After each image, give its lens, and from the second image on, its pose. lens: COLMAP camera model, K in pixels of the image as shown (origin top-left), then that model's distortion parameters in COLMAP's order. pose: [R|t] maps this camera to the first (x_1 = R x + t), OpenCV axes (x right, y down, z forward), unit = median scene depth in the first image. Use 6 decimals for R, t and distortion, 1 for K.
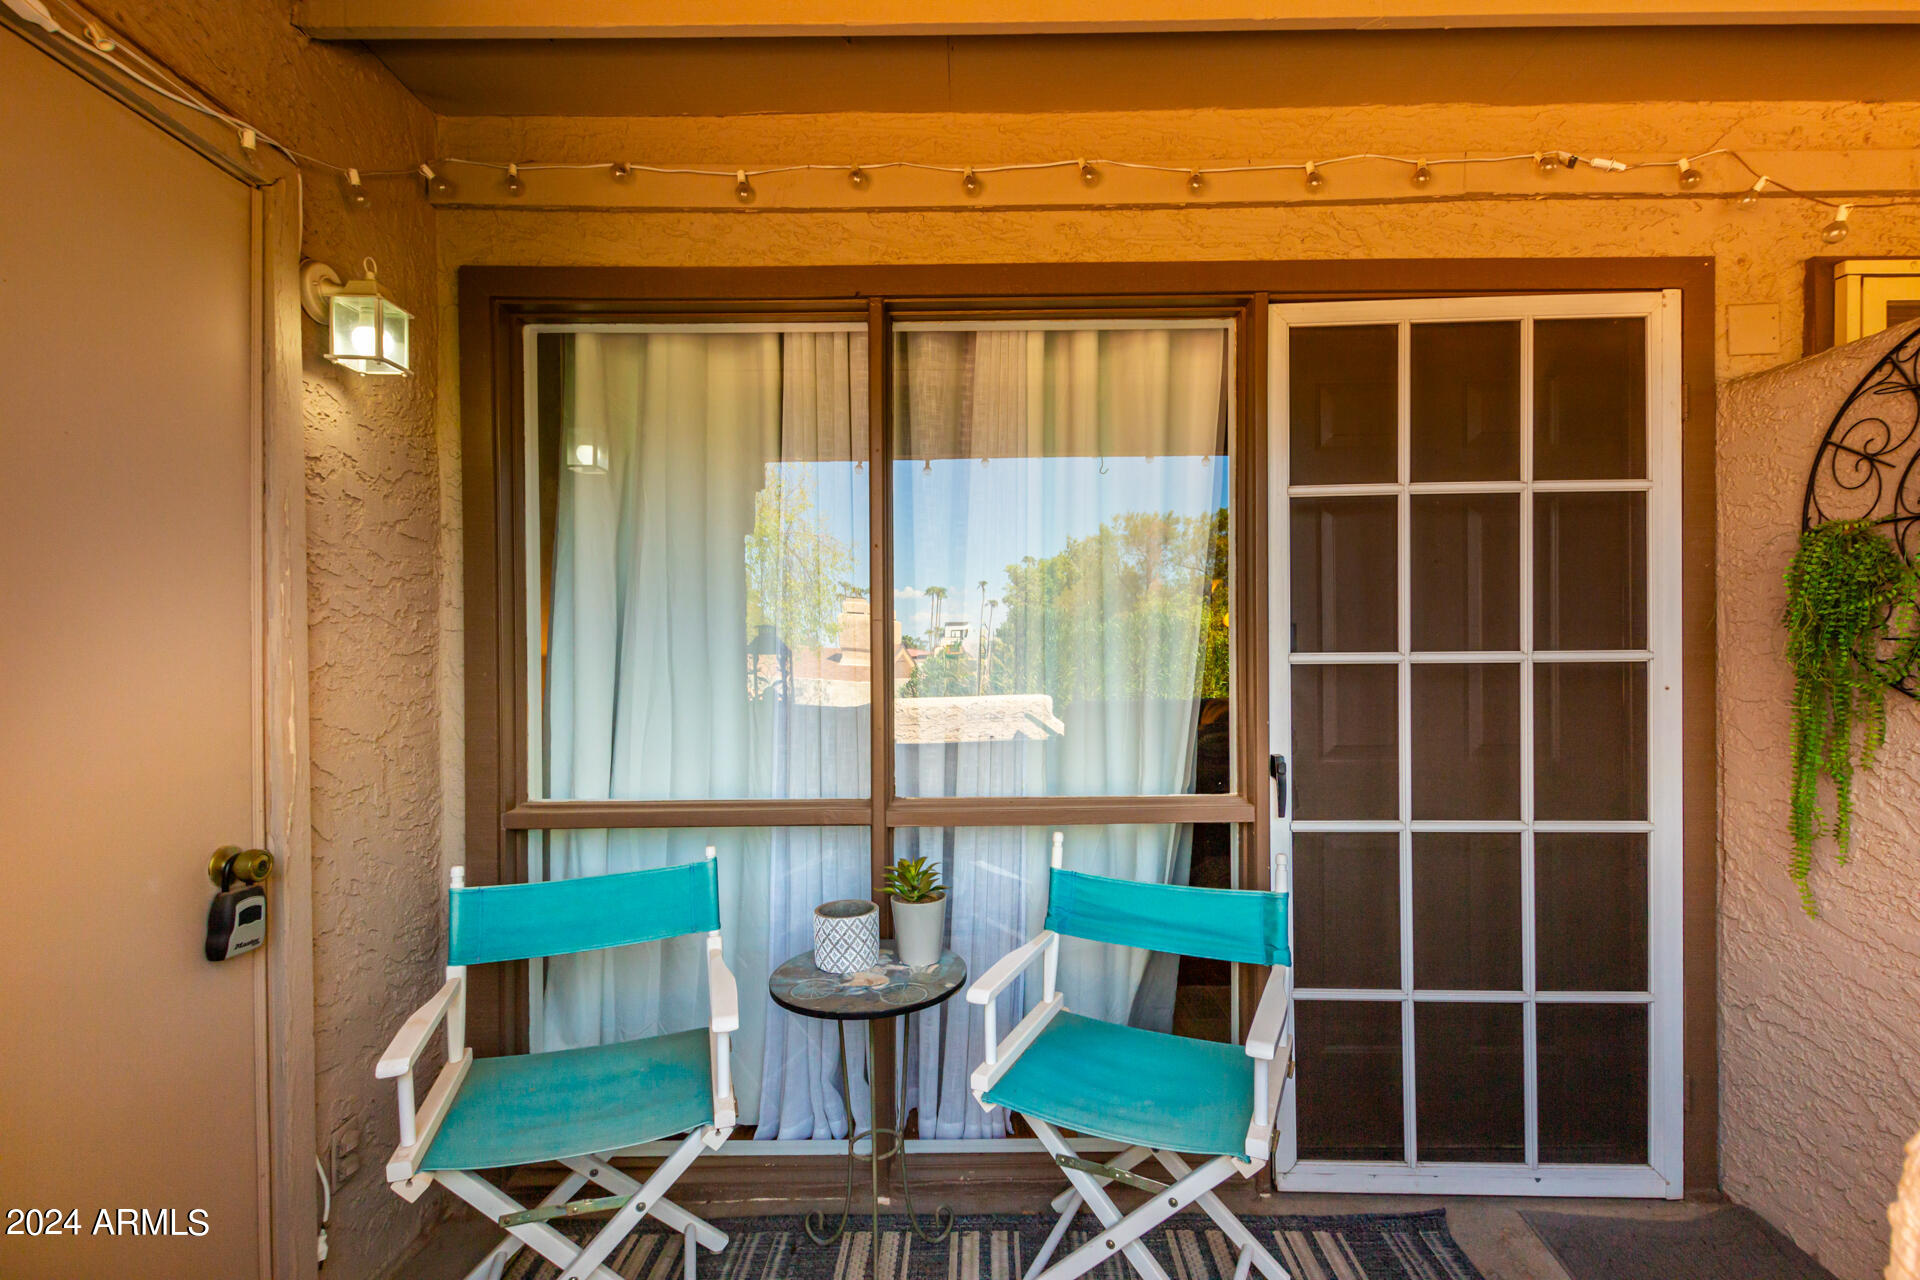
lens RADIAL K [[922.4, 0, 960.2], [0, 922.4, 644.5], [0, 0, 1]] dist [0.016772, -0.003777]
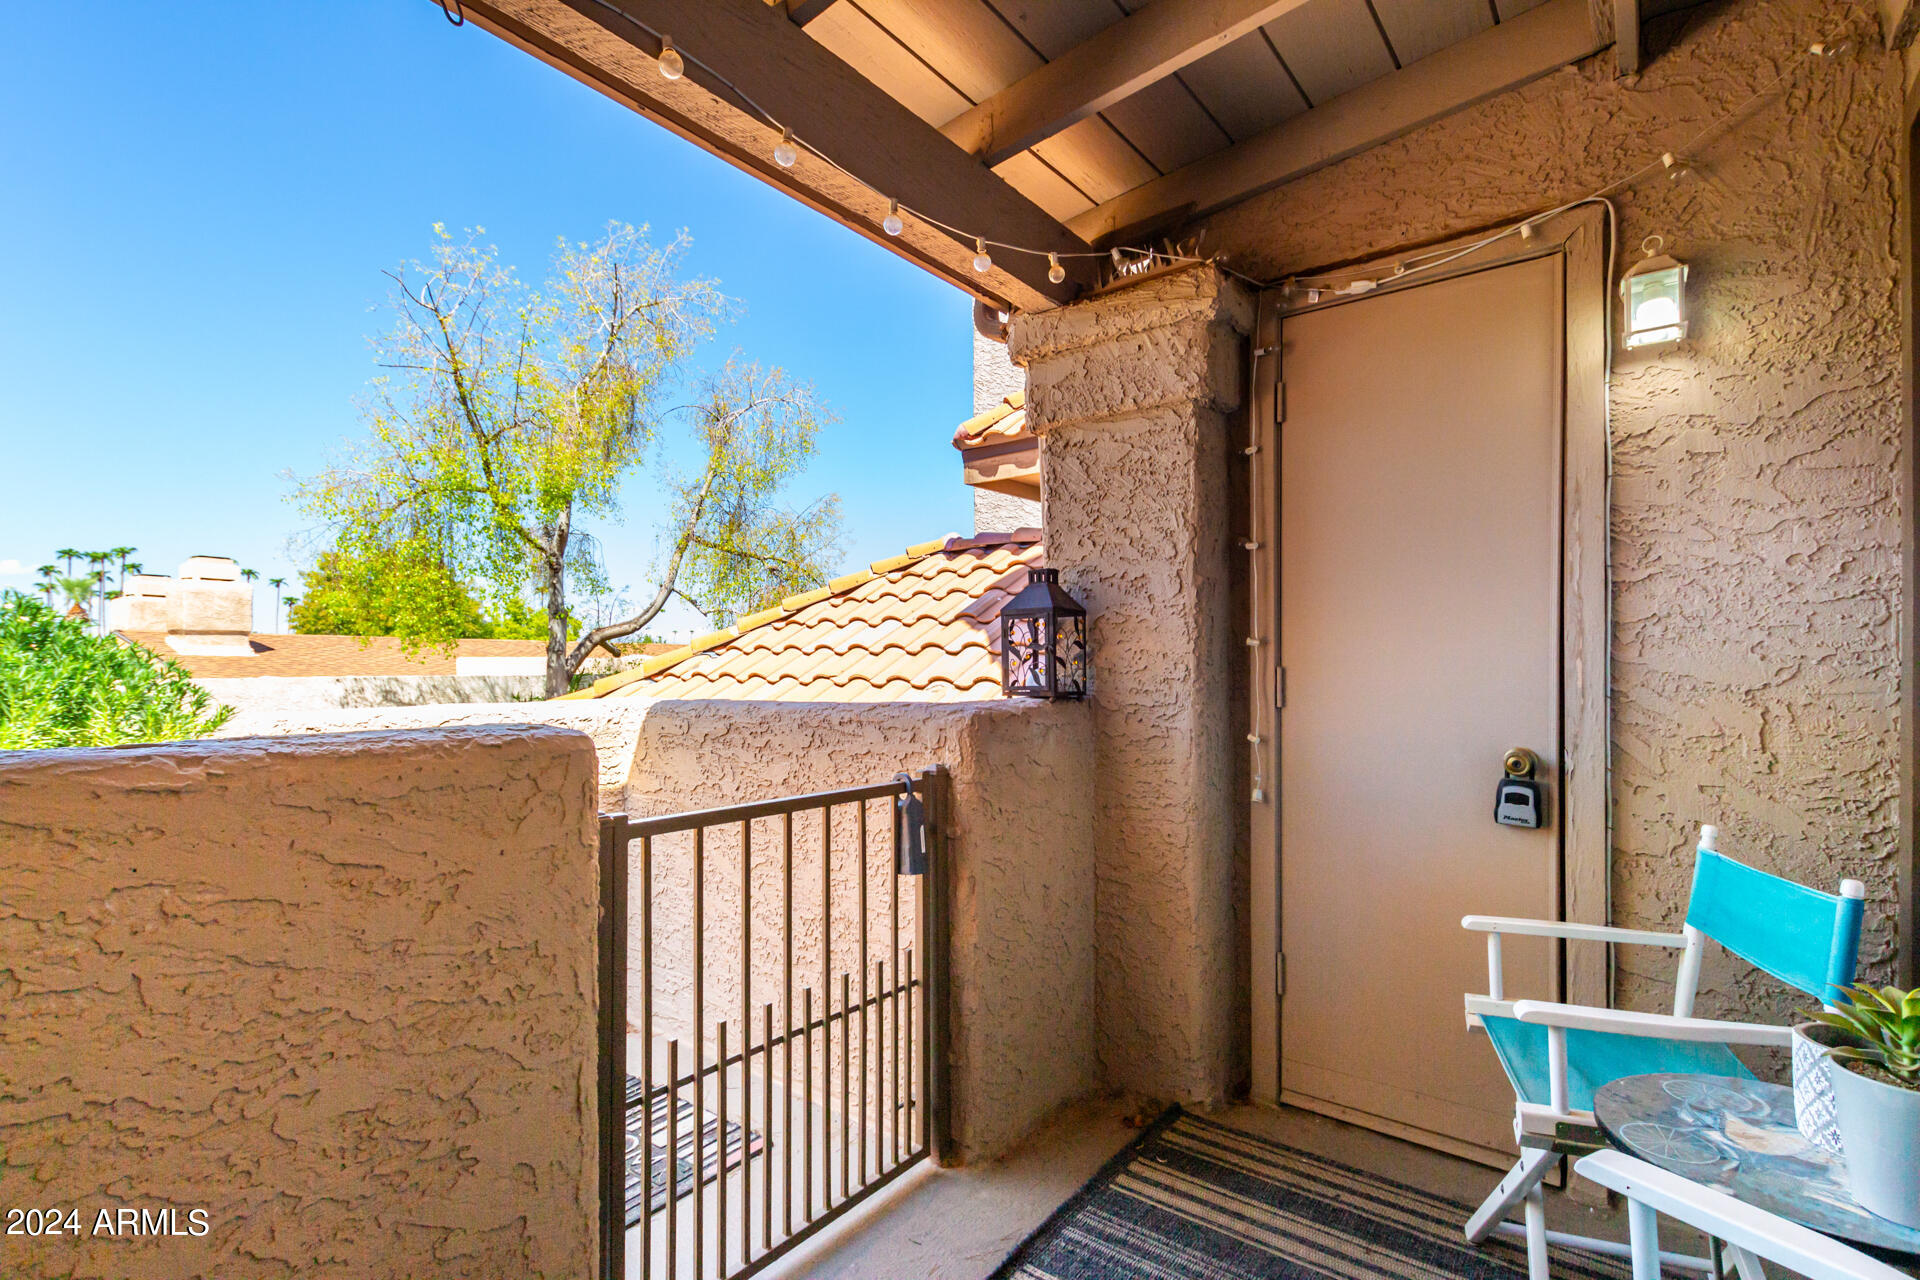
lens RADIAL K [[894.8, 0, 959.3], [0, 894.8, 652.0], [0, 0, 1]] dist [0.018492, -0.006592]
pose [[-0.611032, 0.008092, -0.791564, 0.655422], [0.019634, 0.999795, -0.004936, 0.051347], [0.791362, -0.018558, -0.611066, 0.958246]]
